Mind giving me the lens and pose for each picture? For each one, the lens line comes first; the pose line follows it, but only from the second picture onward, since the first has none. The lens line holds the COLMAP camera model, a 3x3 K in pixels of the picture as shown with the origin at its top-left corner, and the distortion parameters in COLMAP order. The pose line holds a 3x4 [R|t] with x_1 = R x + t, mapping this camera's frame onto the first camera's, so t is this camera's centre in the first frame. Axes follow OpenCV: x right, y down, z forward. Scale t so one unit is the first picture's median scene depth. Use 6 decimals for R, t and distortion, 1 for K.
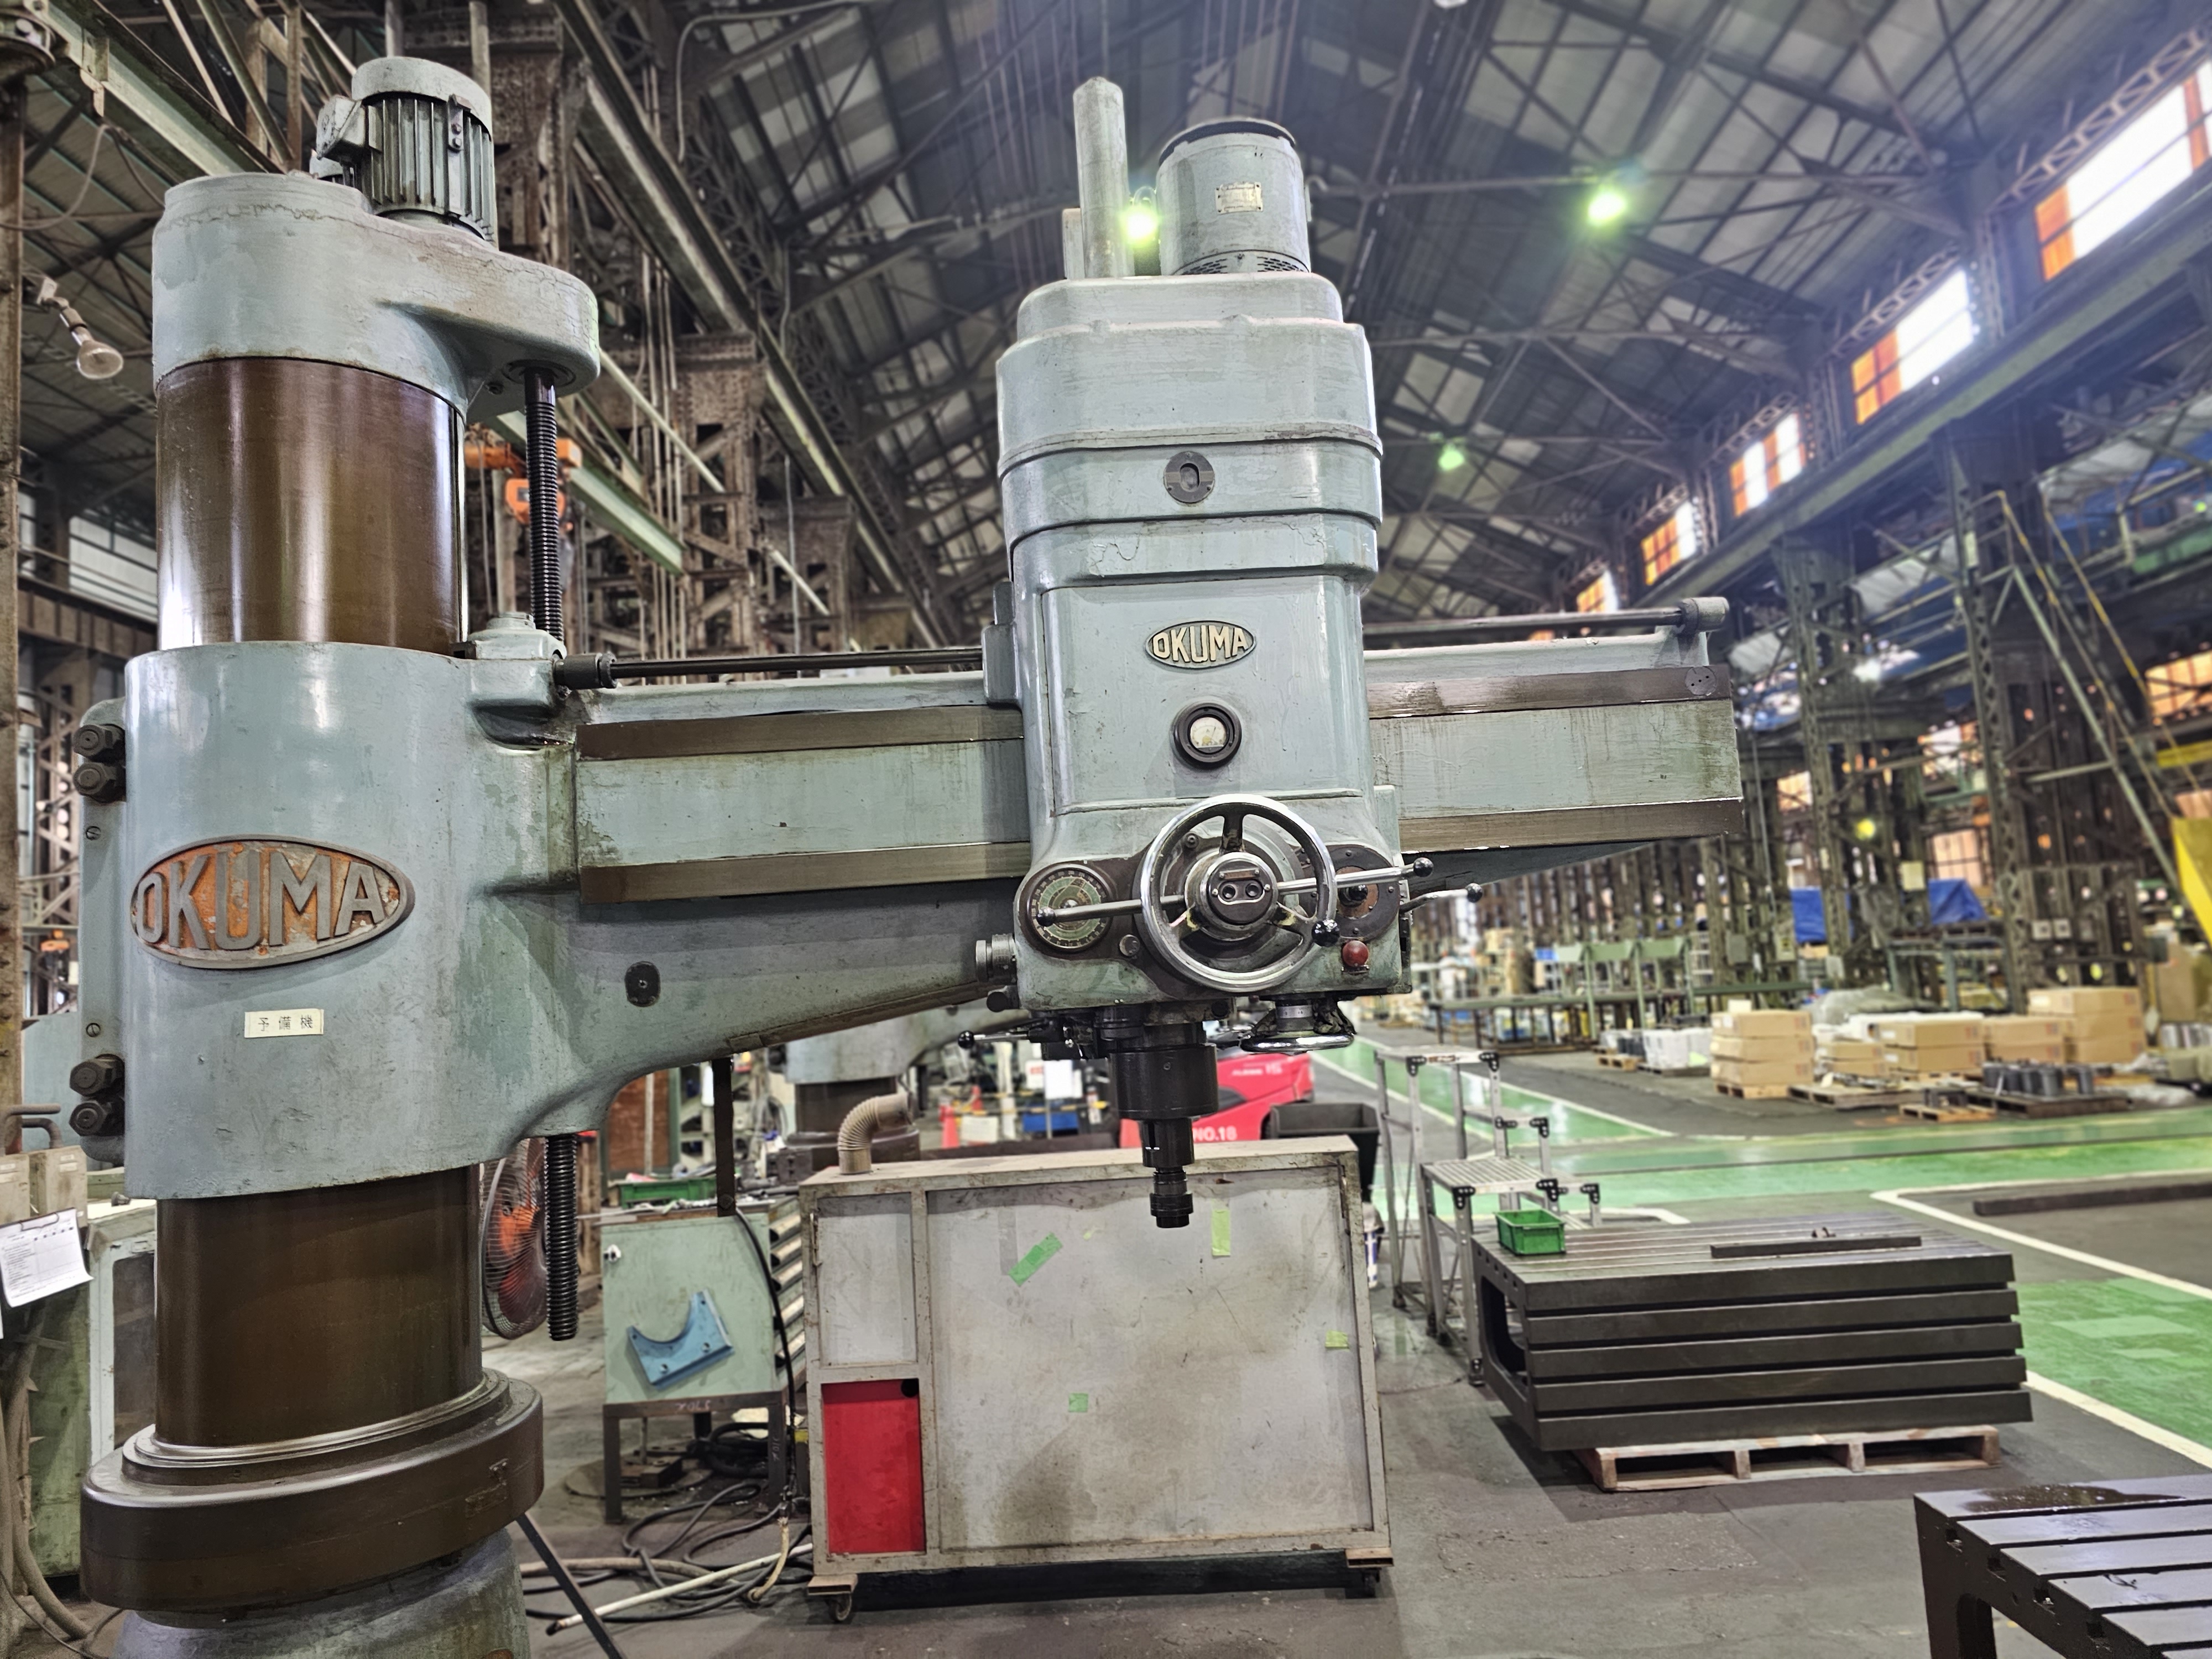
lens RADIAL K [[1479.4, 0, 1131.3], [0, 1479.4, 838.9], [0, 0, 1]] dist [0.073472, -0.066043]
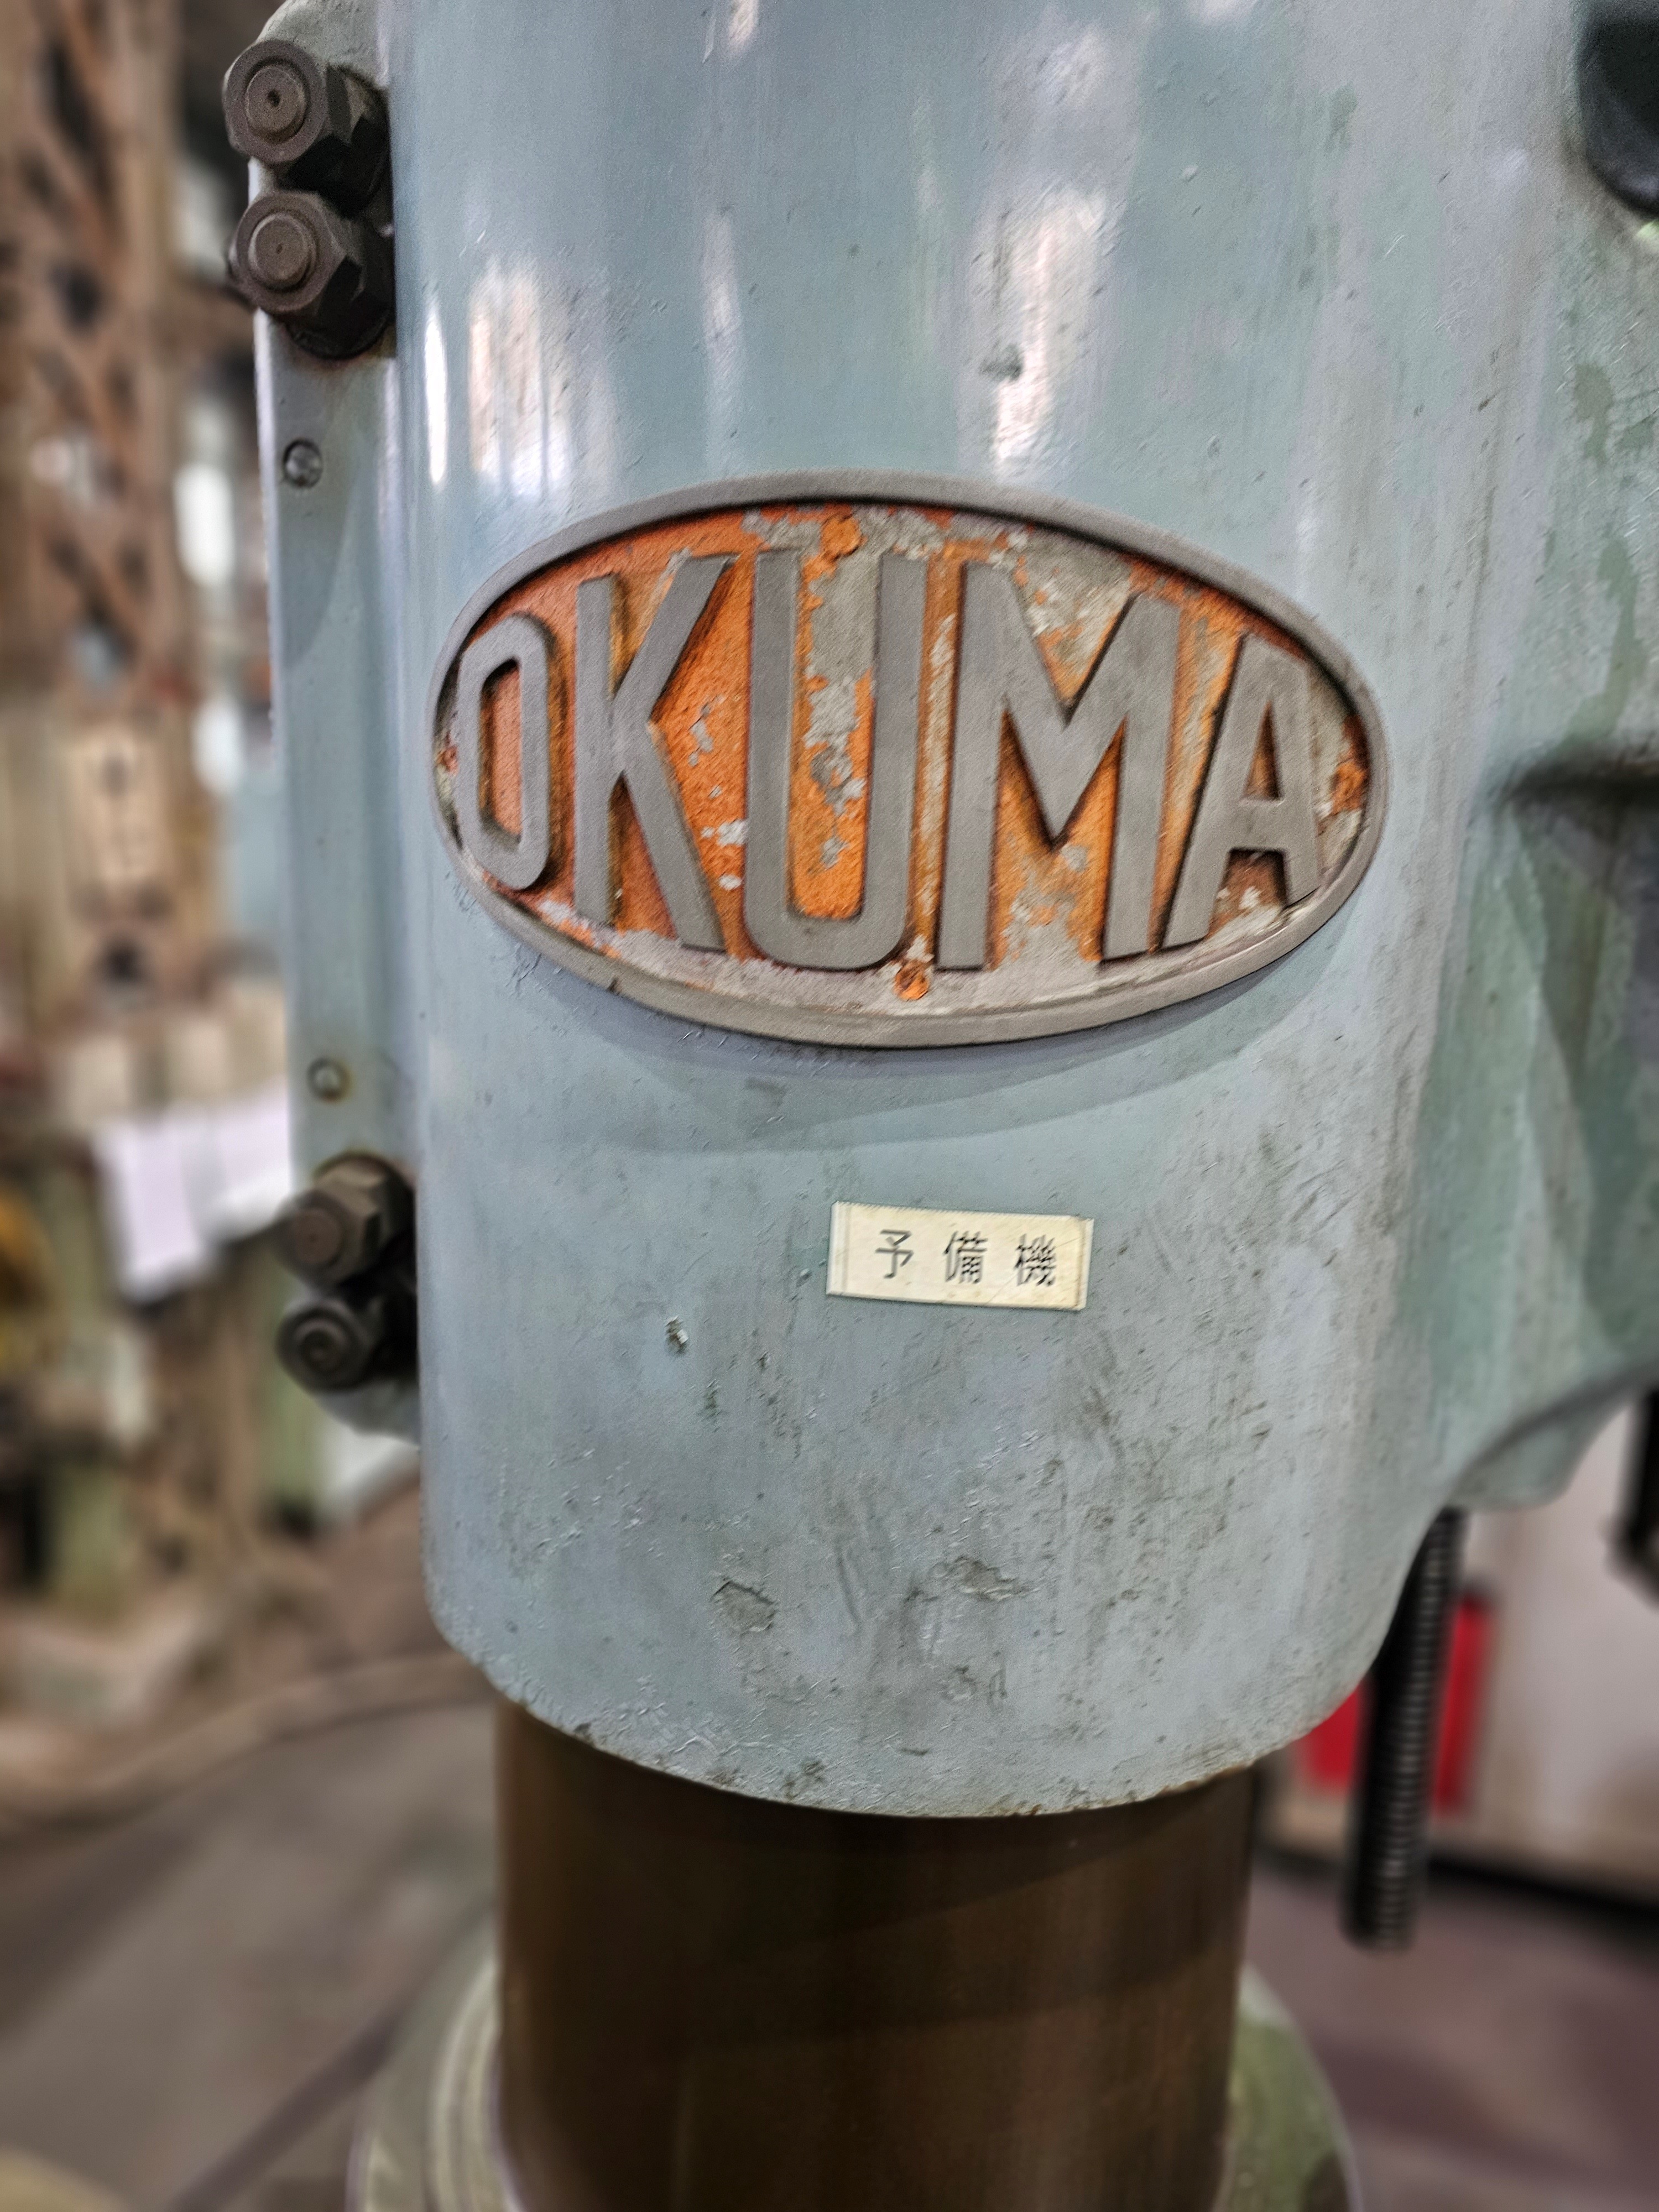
lens RADIAL K [[1479.4, 0, 873.8], [0, 1479.4, 1144.0], [0, 0, 1]] dist [0.073472, -0.066043]
pose [[0.963096, 0.161733, -0.215149, -0.187176], [-0.087050, 0.943542, 0.319611, 0.007470], [0.254694, -0.289087, 0.922800, 0.271128]]
